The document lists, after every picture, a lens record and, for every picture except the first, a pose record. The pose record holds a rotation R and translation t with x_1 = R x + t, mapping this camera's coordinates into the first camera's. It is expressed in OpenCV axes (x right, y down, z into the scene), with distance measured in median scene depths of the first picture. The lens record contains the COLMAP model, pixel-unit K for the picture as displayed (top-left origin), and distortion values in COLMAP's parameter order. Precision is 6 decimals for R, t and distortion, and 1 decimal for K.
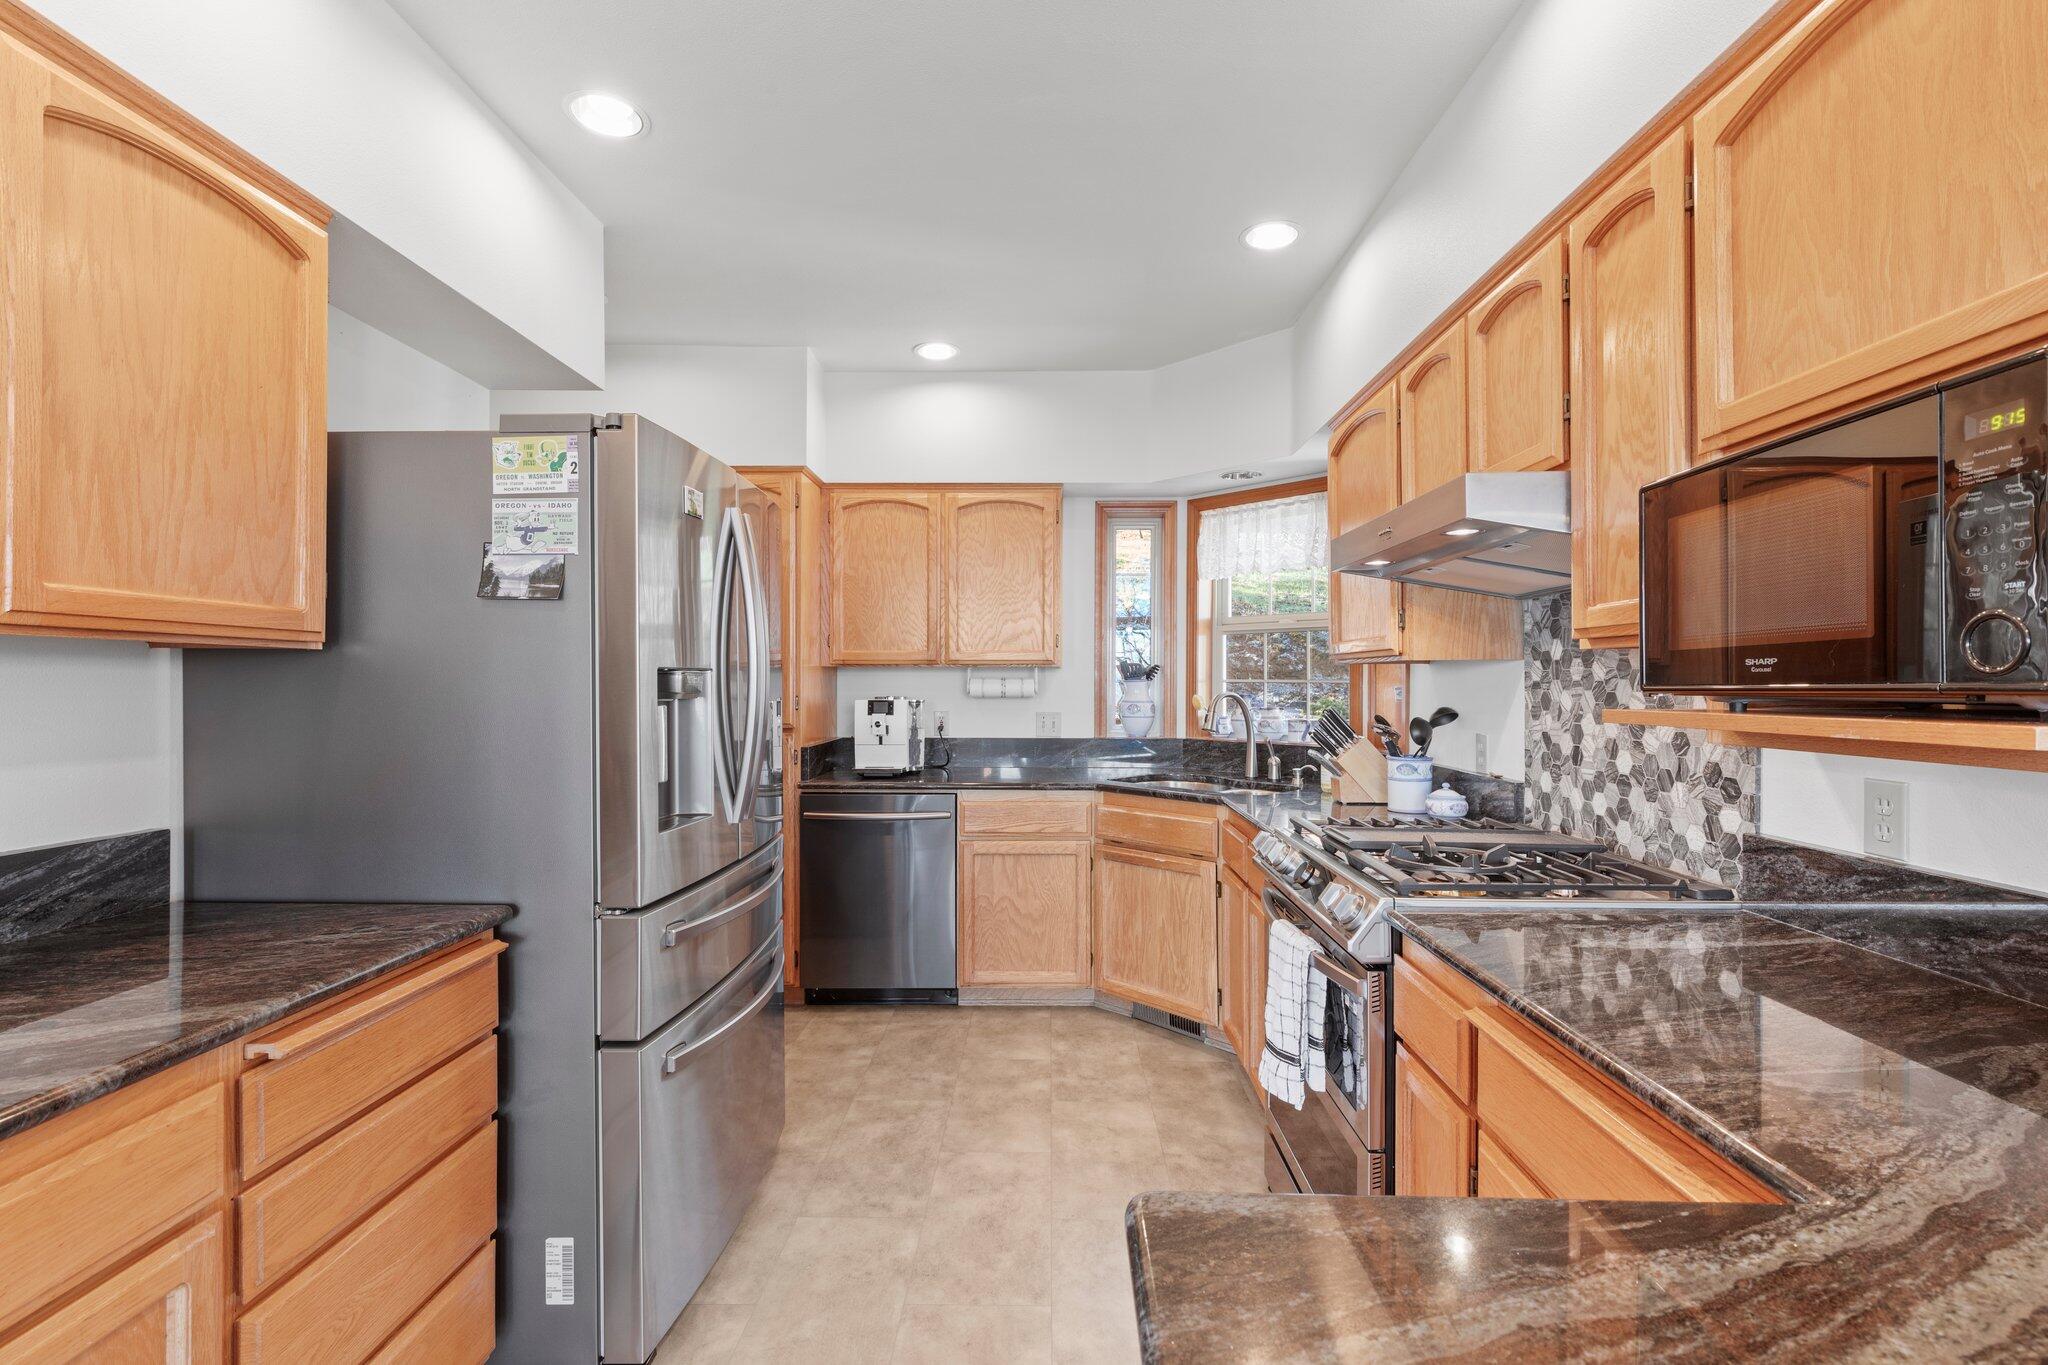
lens RADIAL K [[910.1, 0, 1037.9], [0, 910.1, 683.6], [0, 0, 1]] dist [0.004704, -0.001318]
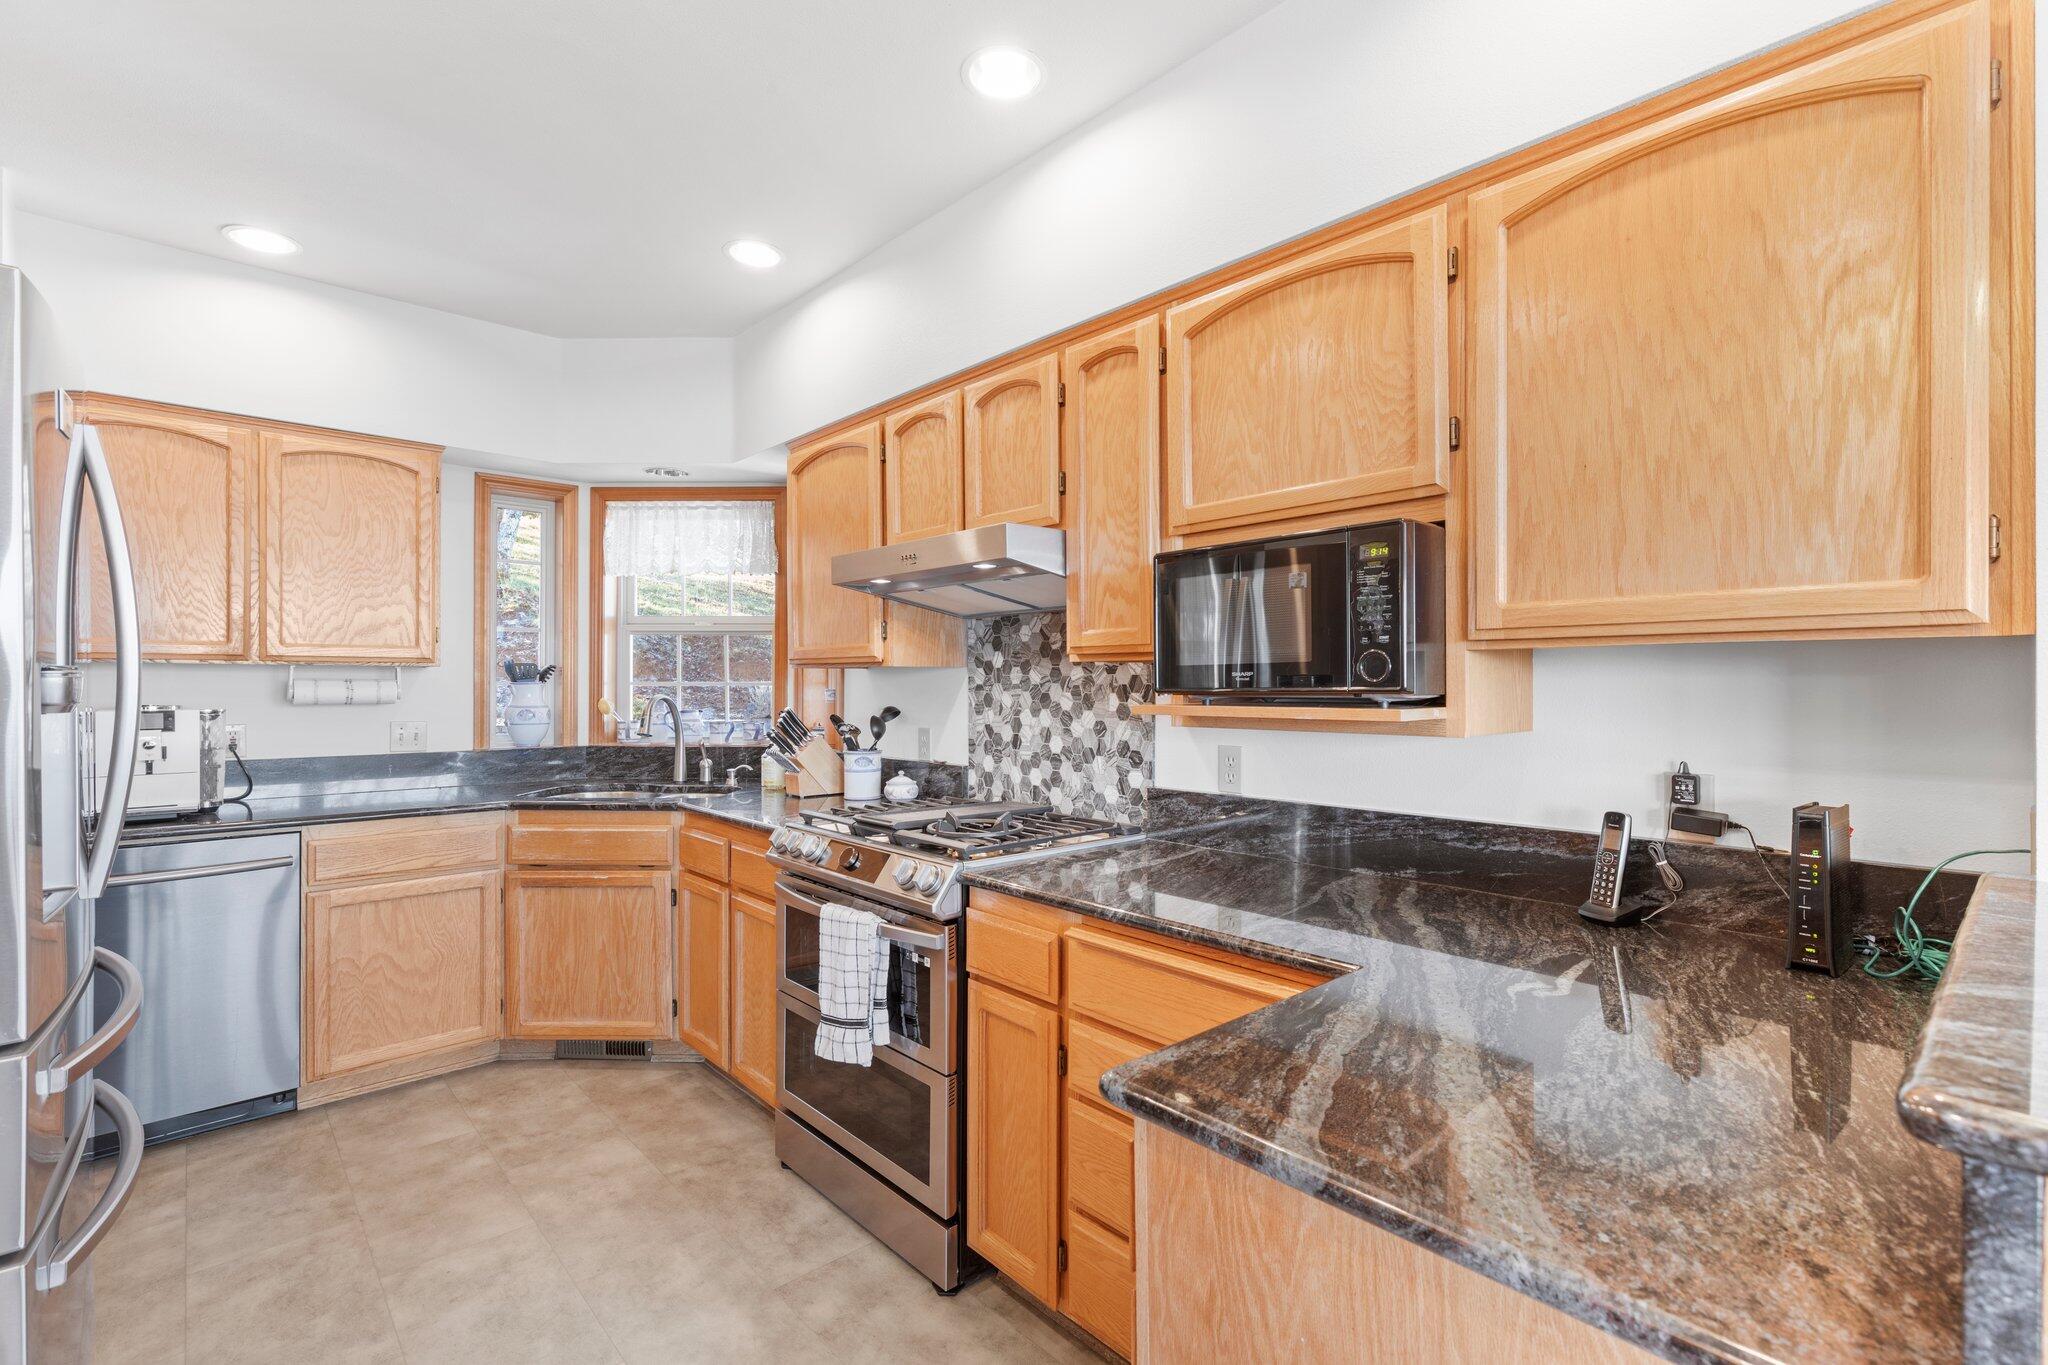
lens RADIAL K [[910.1, 0, 1037.9], [0, 910.1, 683.6], [0, 0, 1]] dist [0.004704, -0.001318]
pose [[0.723112, 0.000084, 0.690731, -0.257007], [0.000873, 0.999999, -0.001036, -0.002223], [-0.690731, 0.001352, 0.723111, 0.033080]]
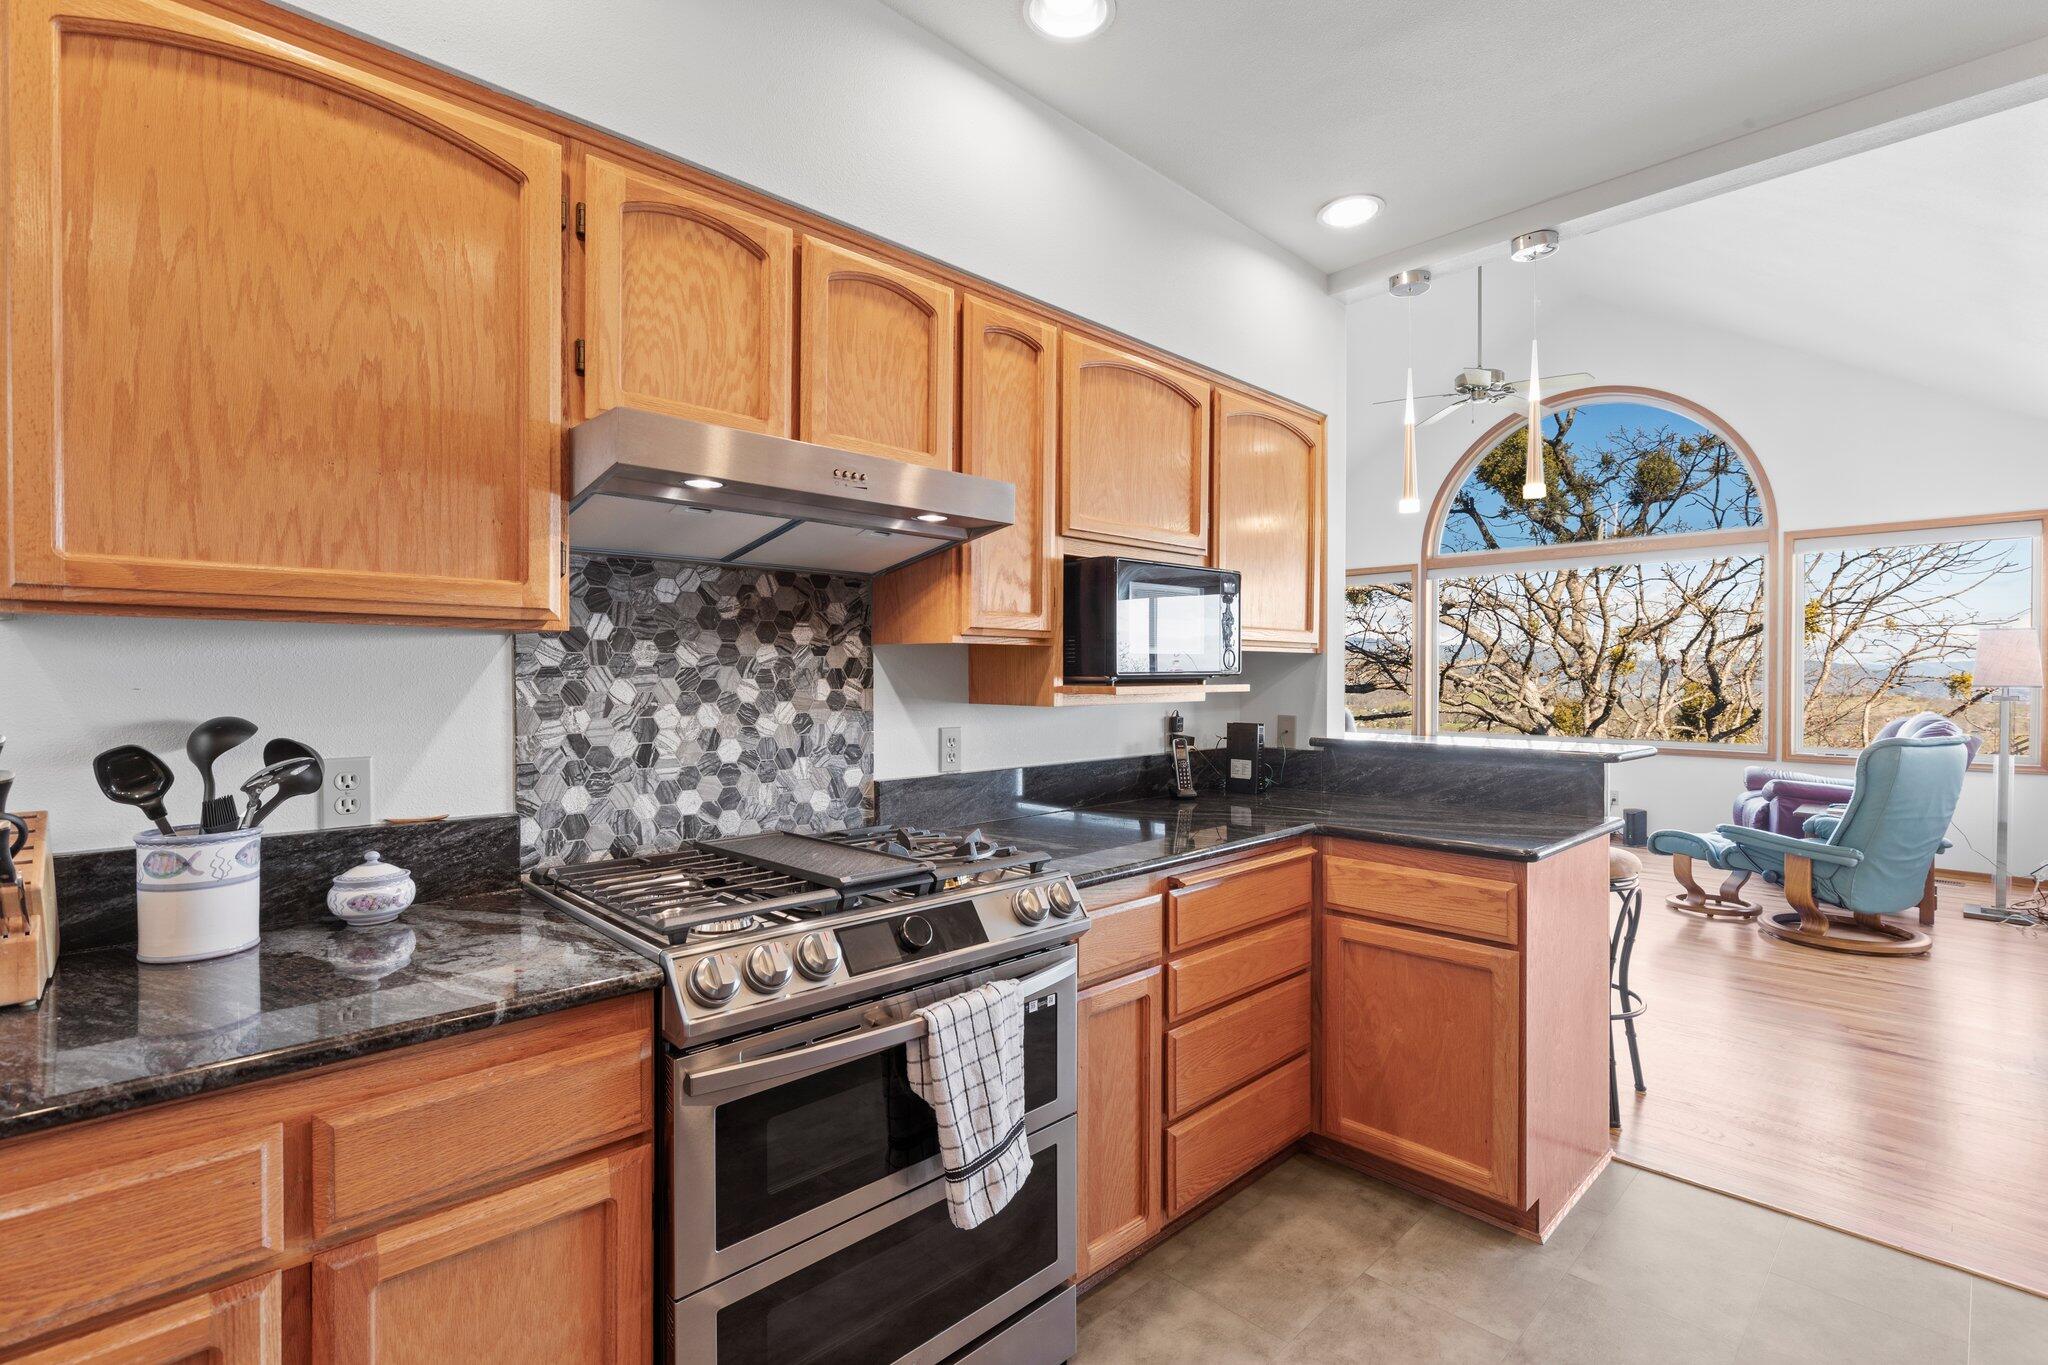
lens RADIAL K [[940.5, 0, 1035.7], [0, 940.5, 685.9], [0, 0, 1]] dist [0.000588, -0.000063]
pose [[-0.706910, -0.010708, 0.707222, -0.251348], [-0.001503, 0.999906, 0.013638, 0.001923], [-0.707301, 0.008578, -0.706860, 1.223253]]
